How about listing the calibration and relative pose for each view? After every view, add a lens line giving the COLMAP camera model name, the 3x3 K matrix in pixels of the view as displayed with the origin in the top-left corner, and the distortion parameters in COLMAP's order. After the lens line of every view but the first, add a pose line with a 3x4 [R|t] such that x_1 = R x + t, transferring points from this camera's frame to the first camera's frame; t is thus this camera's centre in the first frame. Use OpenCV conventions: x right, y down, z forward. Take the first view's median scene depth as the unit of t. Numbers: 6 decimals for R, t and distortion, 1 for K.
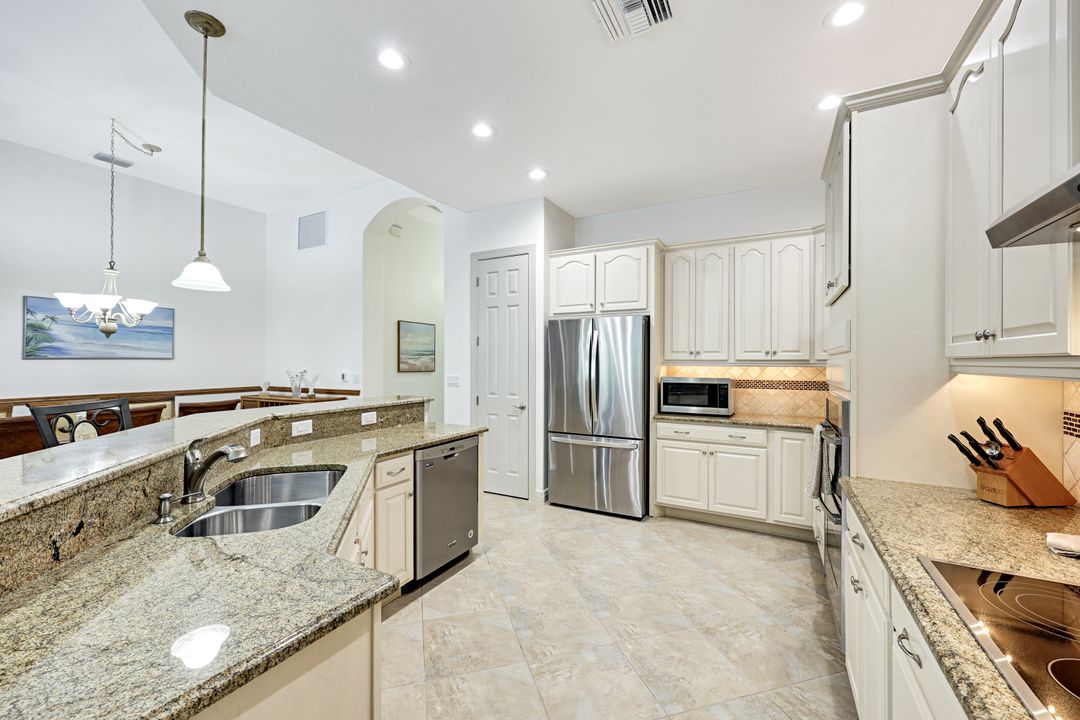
lens RADIAL K [[432.7, 0, 538.0], [0, 432.7, 356.9], [0, 0, 1]] dist [-0.001855, 0.001645]
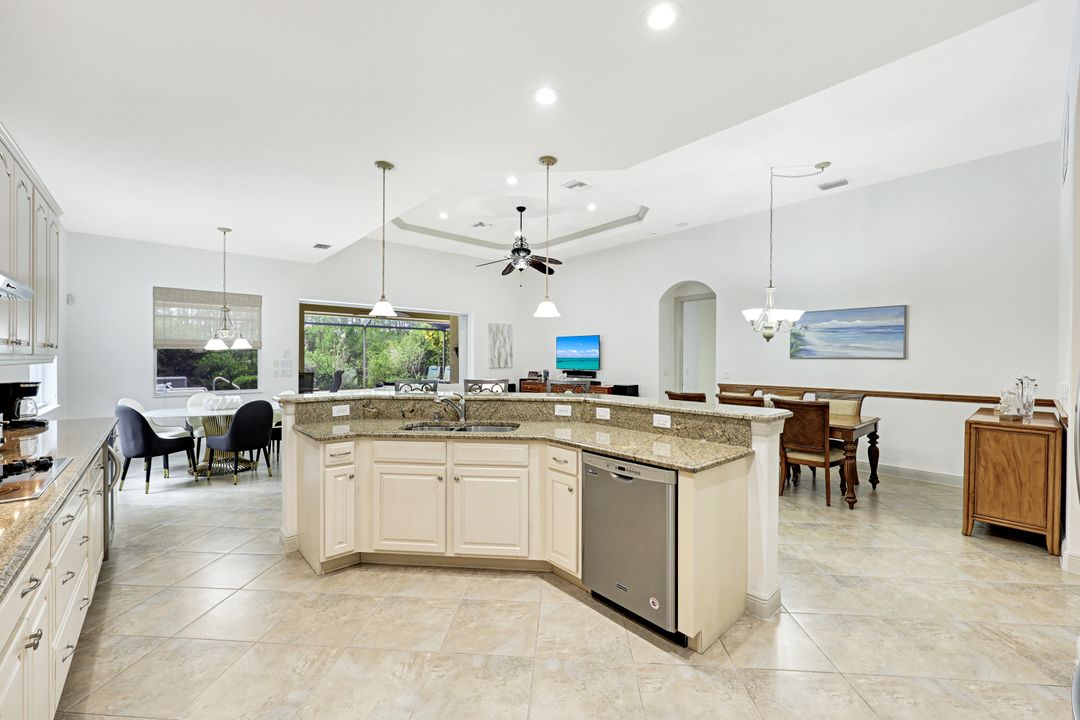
lens RADIAL K [[432.7, 0, 534.4], [0, 432.7, 359.2], [0, 0, 1]] dist [-0.001855, 0.001645]
pose [[-0.348431, 0.000910, -0.937334, 0.419526], [0.000939, 0.999999, 0.000622, 0.005484], [0.937334, -0.000663, -0.348431, 0.772349]]
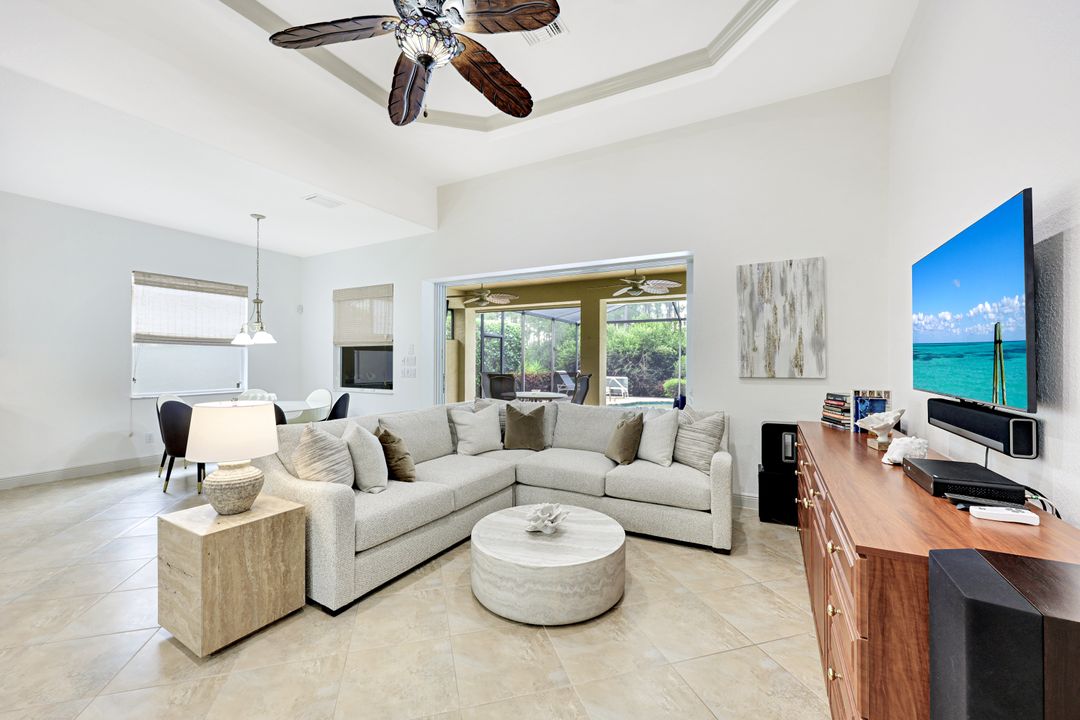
lens RADIAL K [[432.7, 0, 540.7], [0, 432.7, 361.1], [0, 0, 1]] dist [-0.001855, 0.001645]
pose [[-0.999964, -0.005817, -0.006210, -1.292835], [-0.005797, 0.999978, -0.003333, 0.024501], [0.006229, -0.003297, -0.999975, 0.664817]]
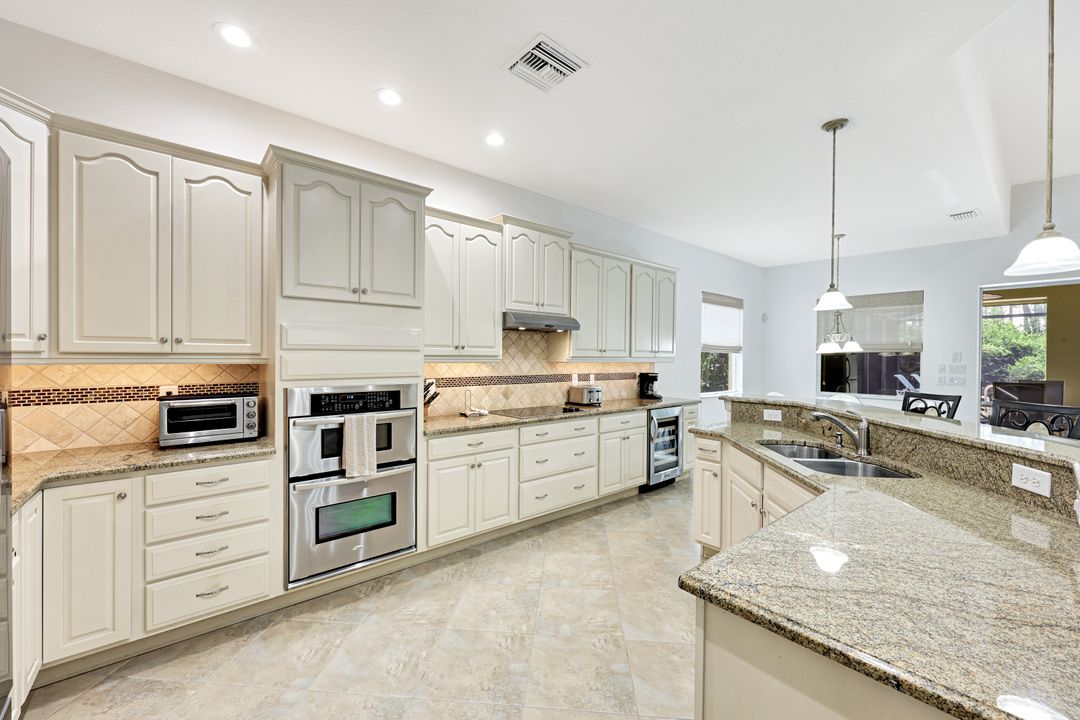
lens RADIAL K [[432.7, 0, 539.5], [0, 432.7, 359.2], [0, 0, 1]] dist [-0.001855, 0.001645]
pose [[-0.934806, -0.011830, 0.354962, -0.099089], [-0.012087, 0.999926, 0.001494, 0.005820], [-0.354954, -0.002894, -0.934879, 1.022550]]
